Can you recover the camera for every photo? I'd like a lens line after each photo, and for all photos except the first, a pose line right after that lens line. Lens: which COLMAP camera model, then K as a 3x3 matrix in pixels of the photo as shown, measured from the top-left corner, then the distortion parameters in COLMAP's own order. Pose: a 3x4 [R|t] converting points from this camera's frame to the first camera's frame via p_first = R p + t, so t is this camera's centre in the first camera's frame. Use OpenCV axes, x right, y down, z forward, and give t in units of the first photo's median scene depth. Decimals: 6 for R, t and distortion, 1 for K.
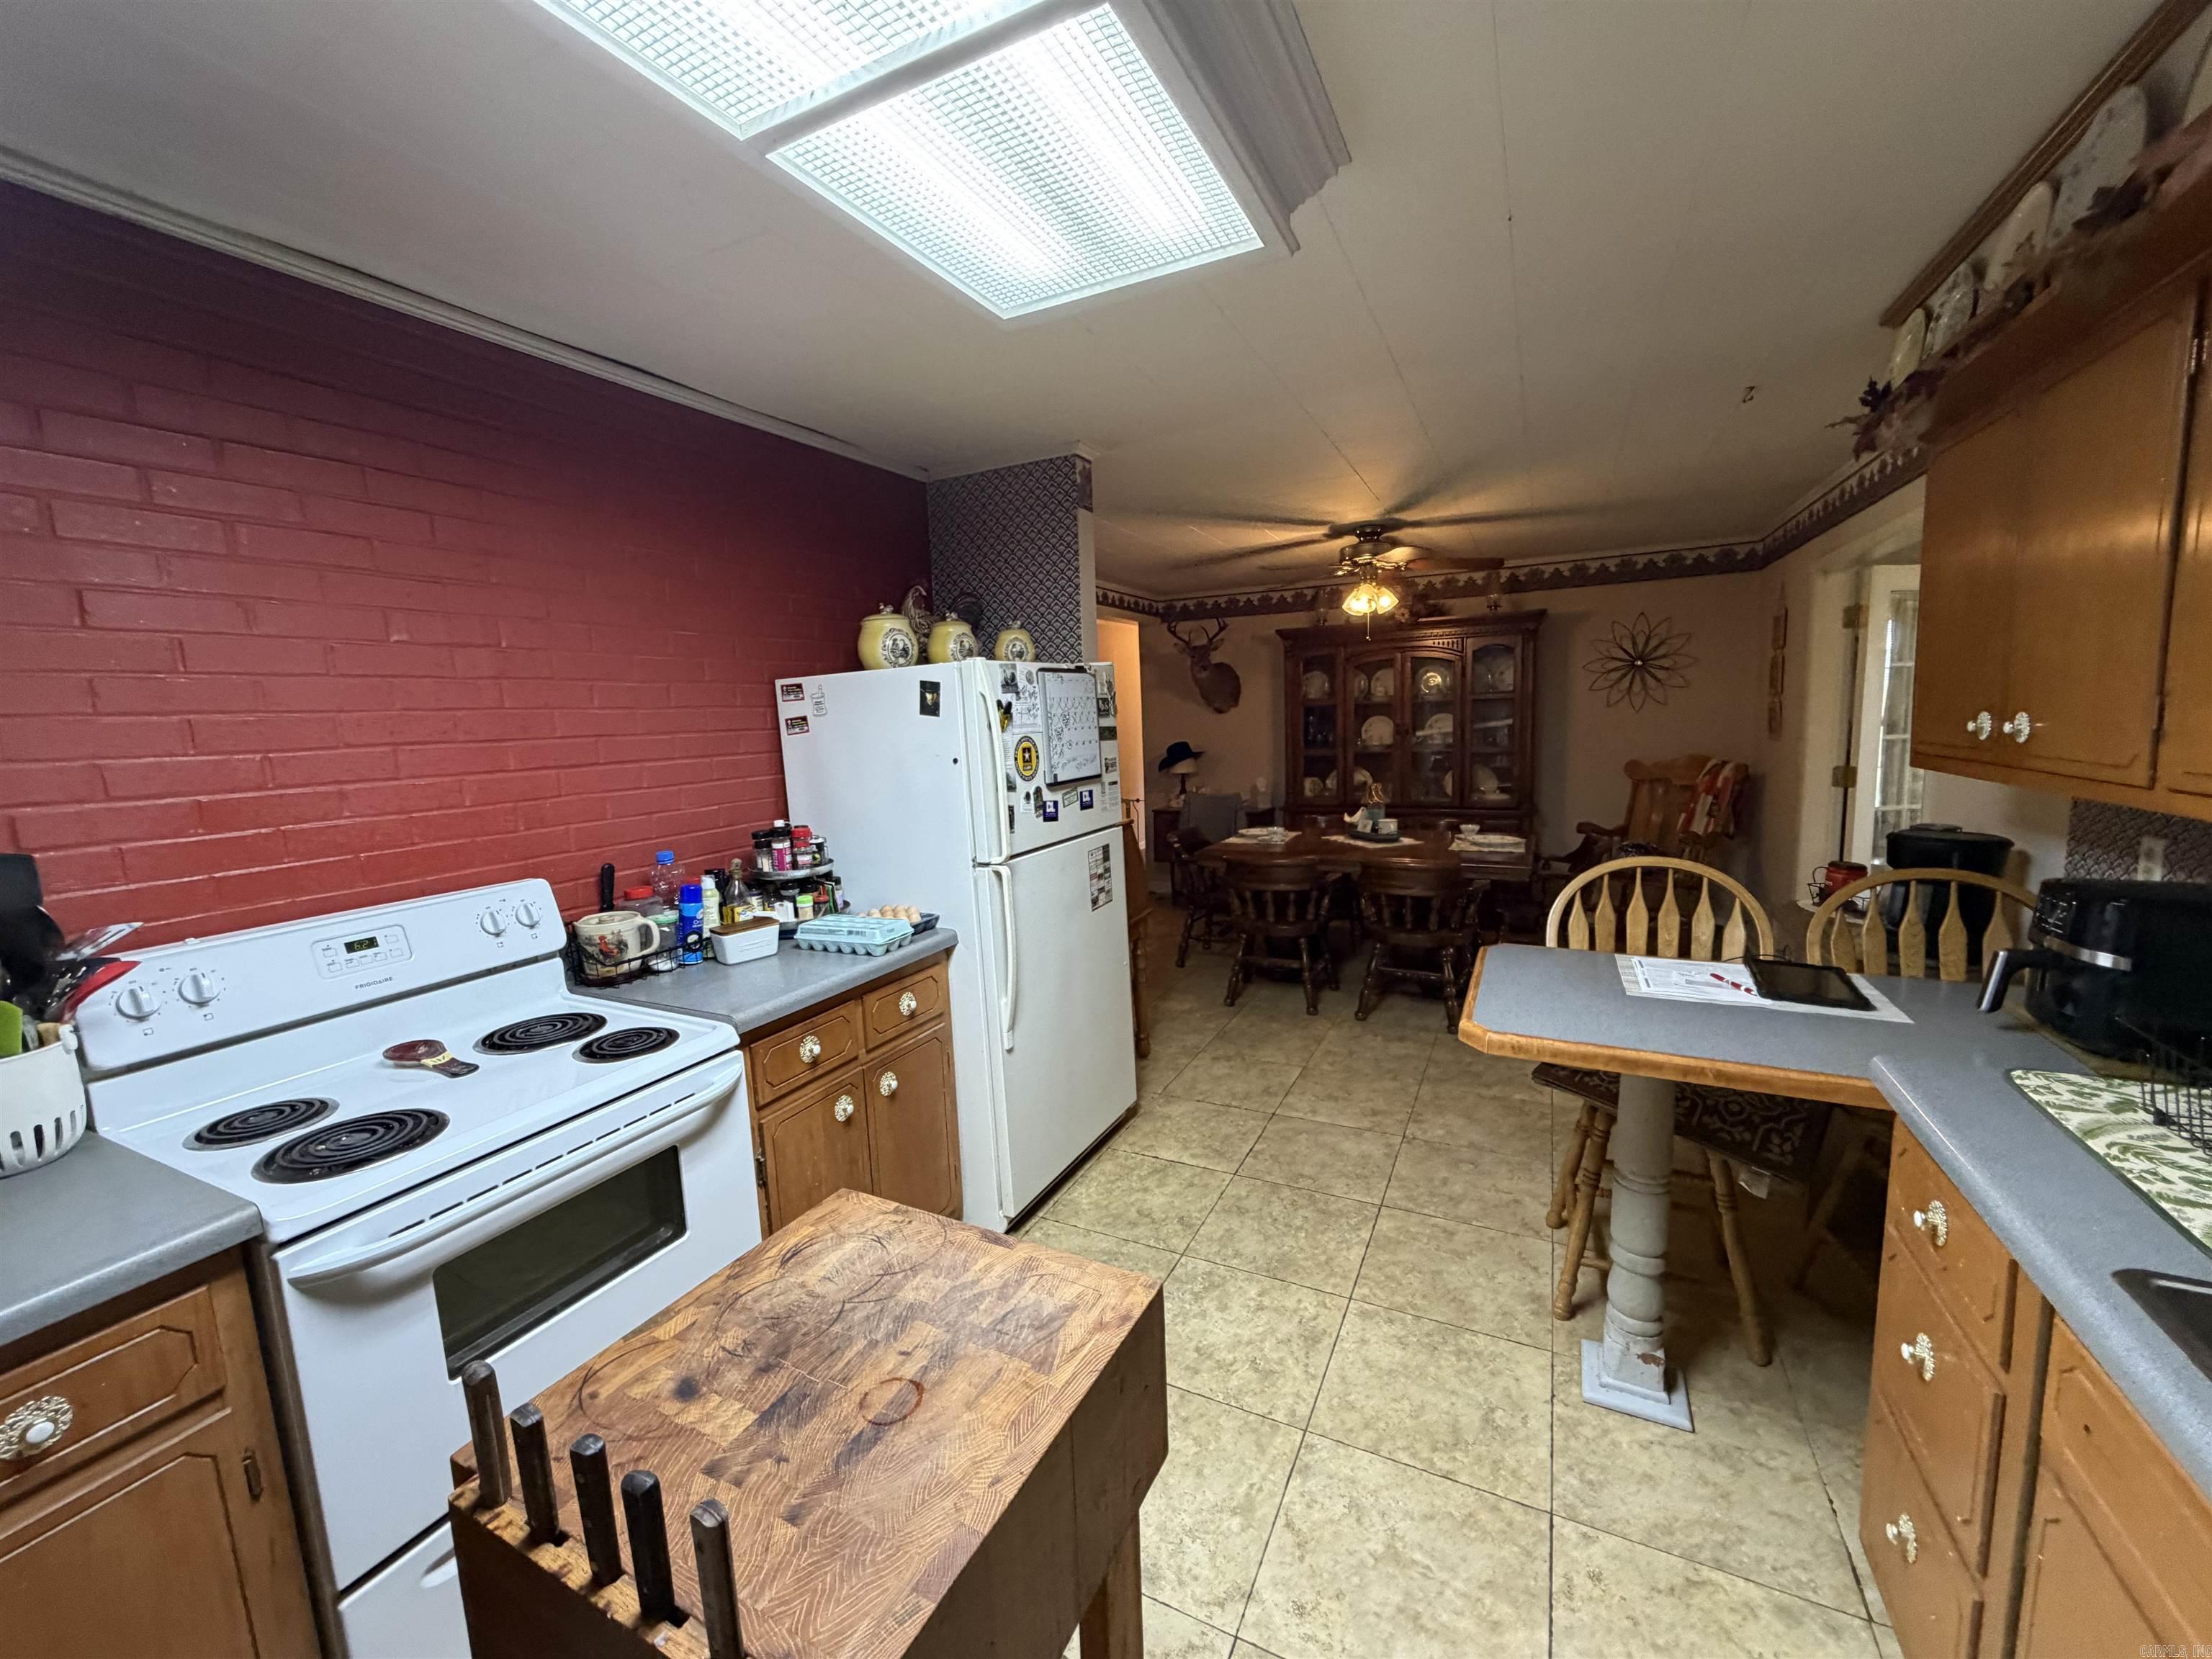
lens RADIAL K [[880.1, 0, 1101.1], [0, 880.1, 831.1], [0, 0, 1]] dist [0.000115, -0.000430]
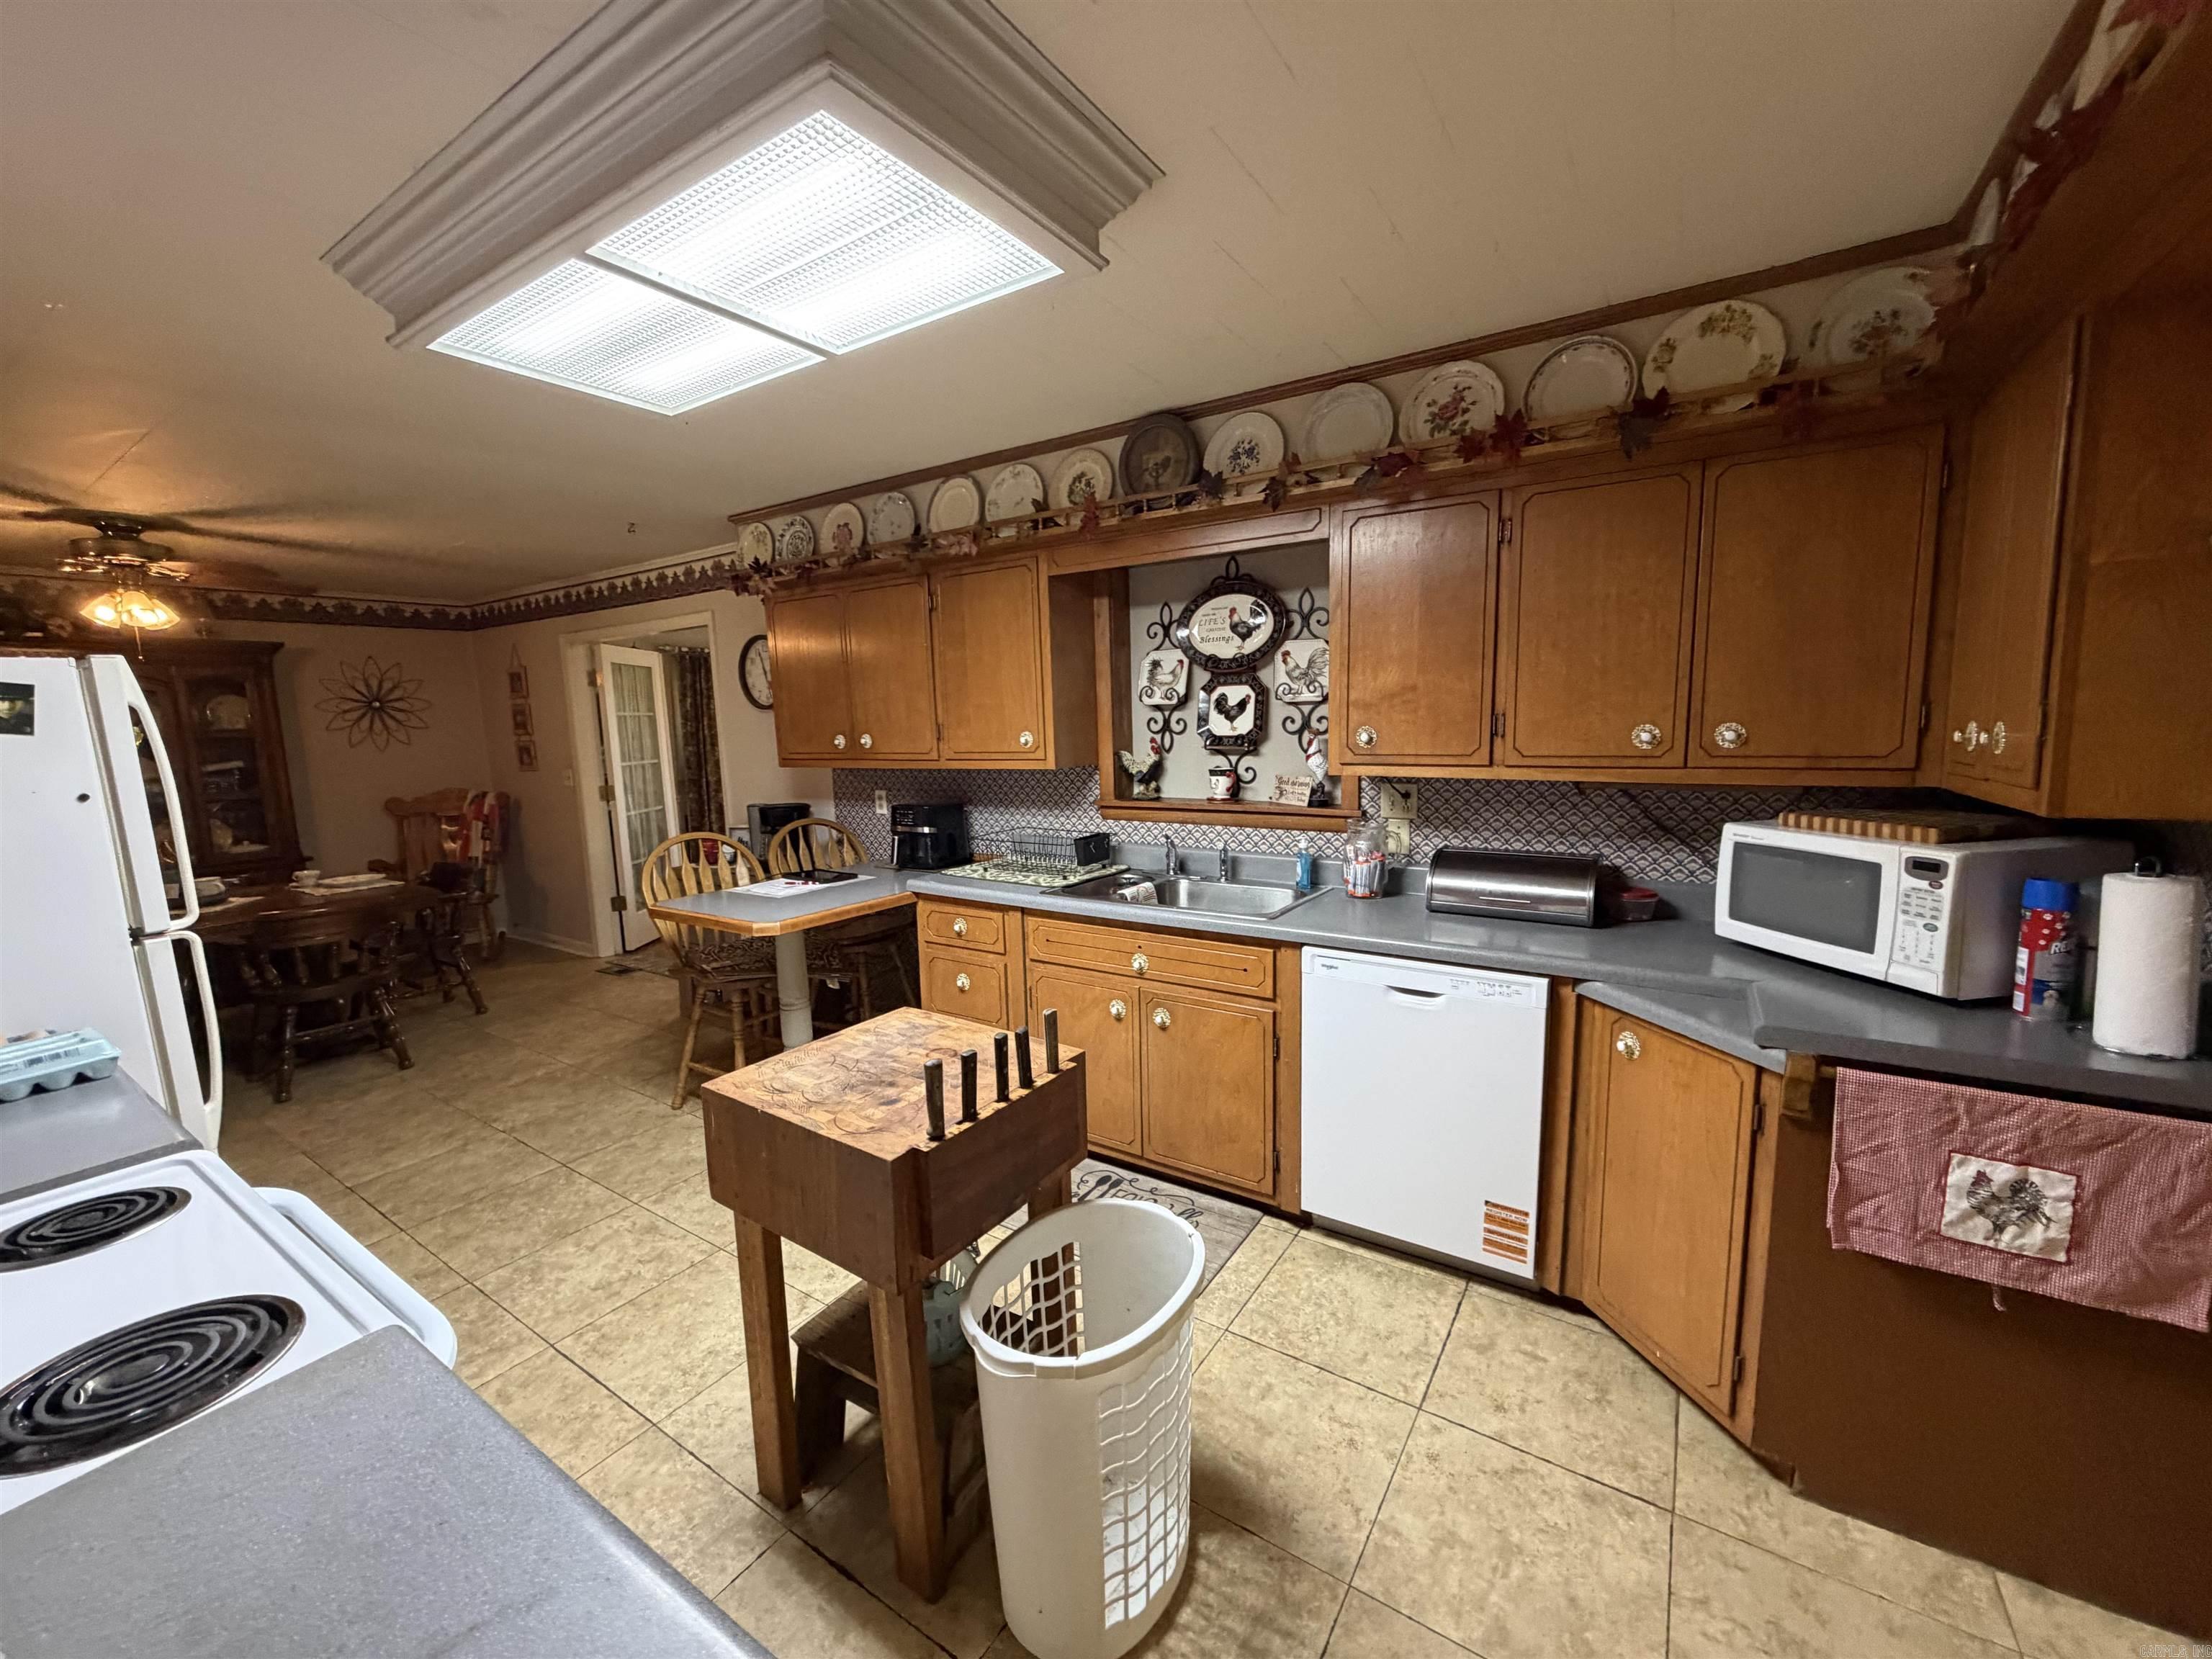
lens RADIAL K [[880.1, 0, 1099.9], [0, 880.1, 831.5], [0, 0, 1]] dist [0.000115, -0.000430]
pose [[0.118472, -0.096622, 0.988245, -0.671024], [0.154516, 0.984924, 0.077774, 0.015619], [-0.980861, 0.143486, 0.131616, 0.098556]]
